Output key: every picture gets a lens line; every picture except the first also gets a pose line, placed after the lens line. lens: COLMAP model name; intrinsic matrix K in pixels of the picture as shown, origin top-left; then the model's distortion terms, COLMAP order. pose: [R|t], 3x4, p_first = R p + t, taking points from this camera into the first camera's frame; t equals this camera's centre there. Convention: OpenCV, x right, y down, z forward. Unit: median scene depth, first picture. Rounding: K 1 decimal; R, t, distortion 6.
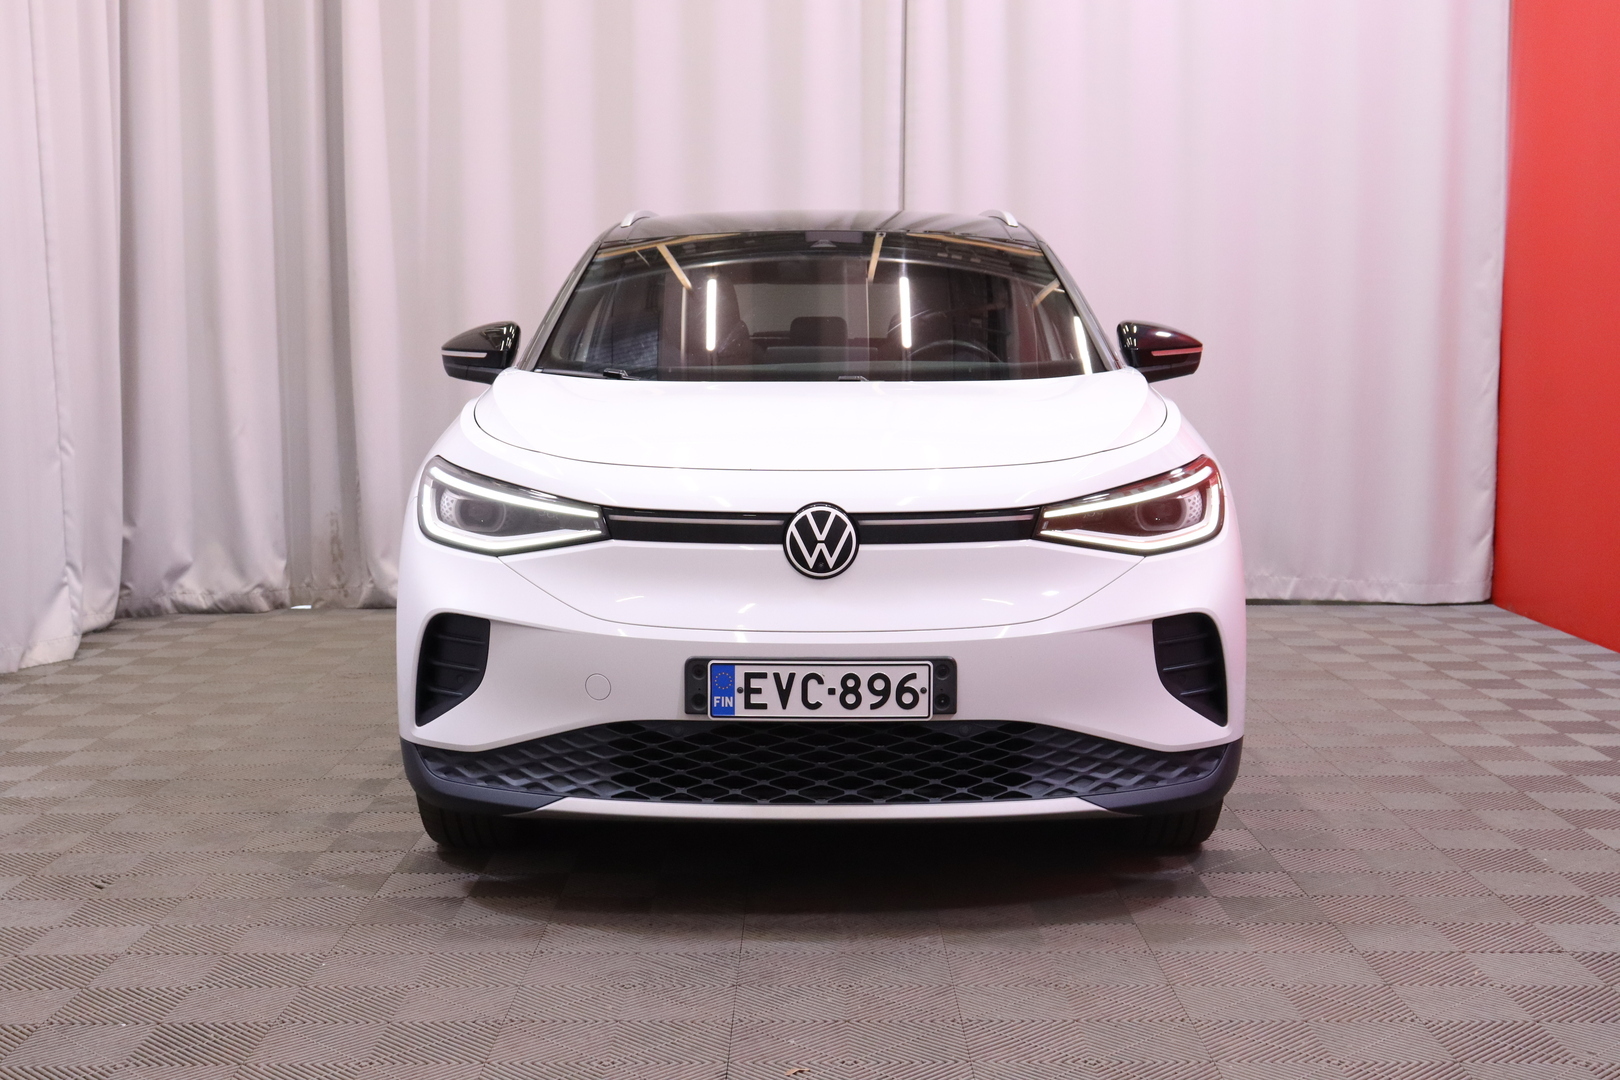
lens RADIAL K [[1963.7, 0, 815.5], [0, 1963.7, 537.1], [0, 0, 1]] dist [0.013398, 0.000000]
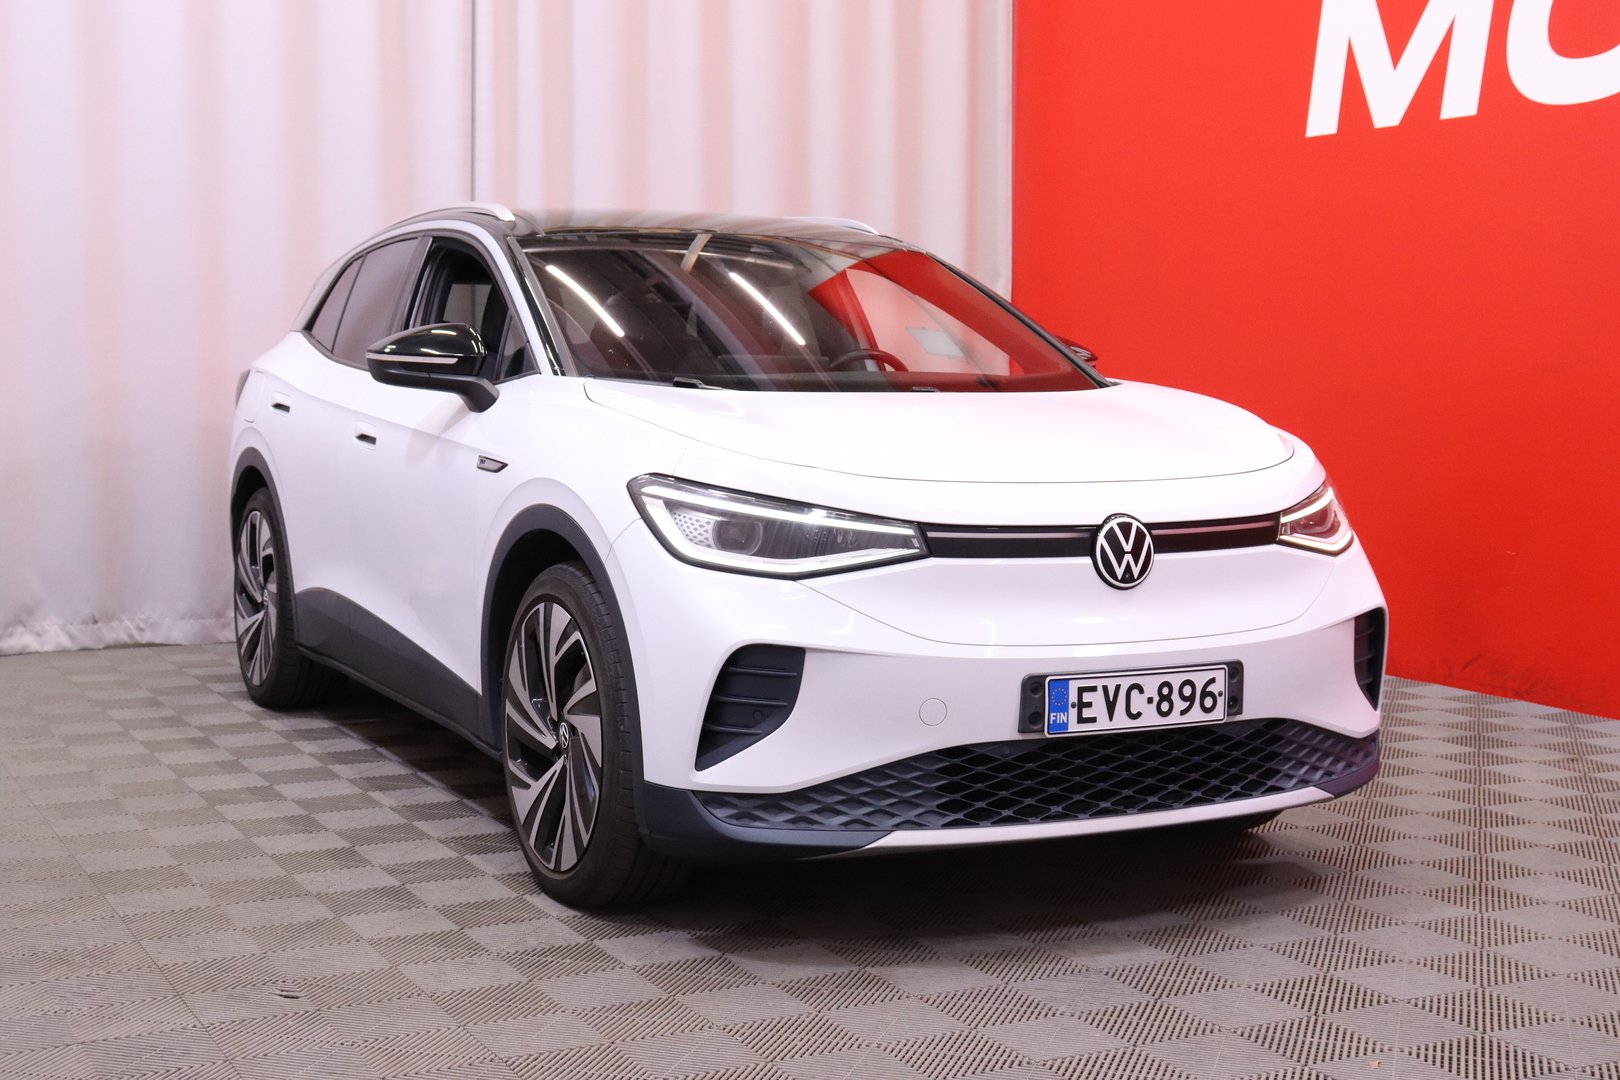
lens RADIAL K [[2053.9, 0, 816.8], [0, 2053.9, 545.7], [0, 0, 1]] dist [0.018549, 0.000000]
pose [[0.887452, -0.030398, 0.459896, -0.614710], [0.032056, 0.999477, 0.004204, -0.010489], [-0.459784, 0.011012, 0.887963, 0.137249]]
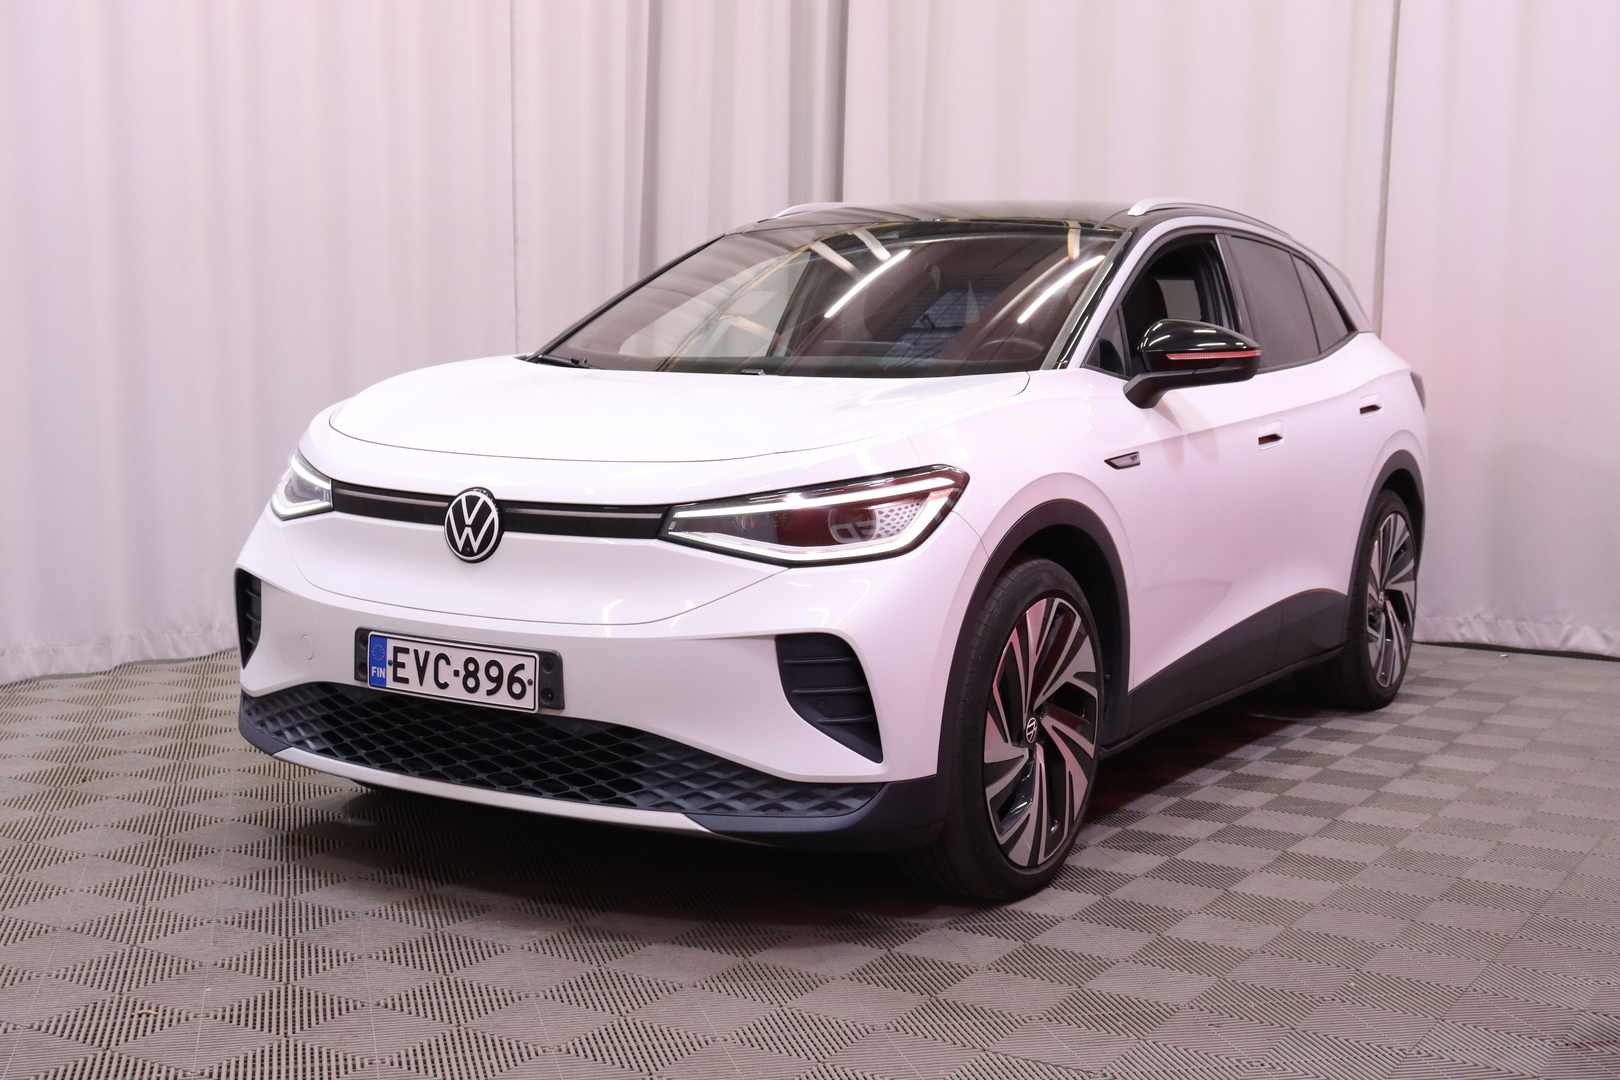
lens RADIAL K [[1963.7, 0, 808.9], [0, 1963.7, 545.9], [0, 0, 1]] dist [0.013398, 0.000000]
pose [[0.860385, 0.073582, -0.504305, 0.659125], [-0.071750, 0.997156, 0.023082, -0.023114], [0.504569, 0.016324, 0.863217, 0.209770]]
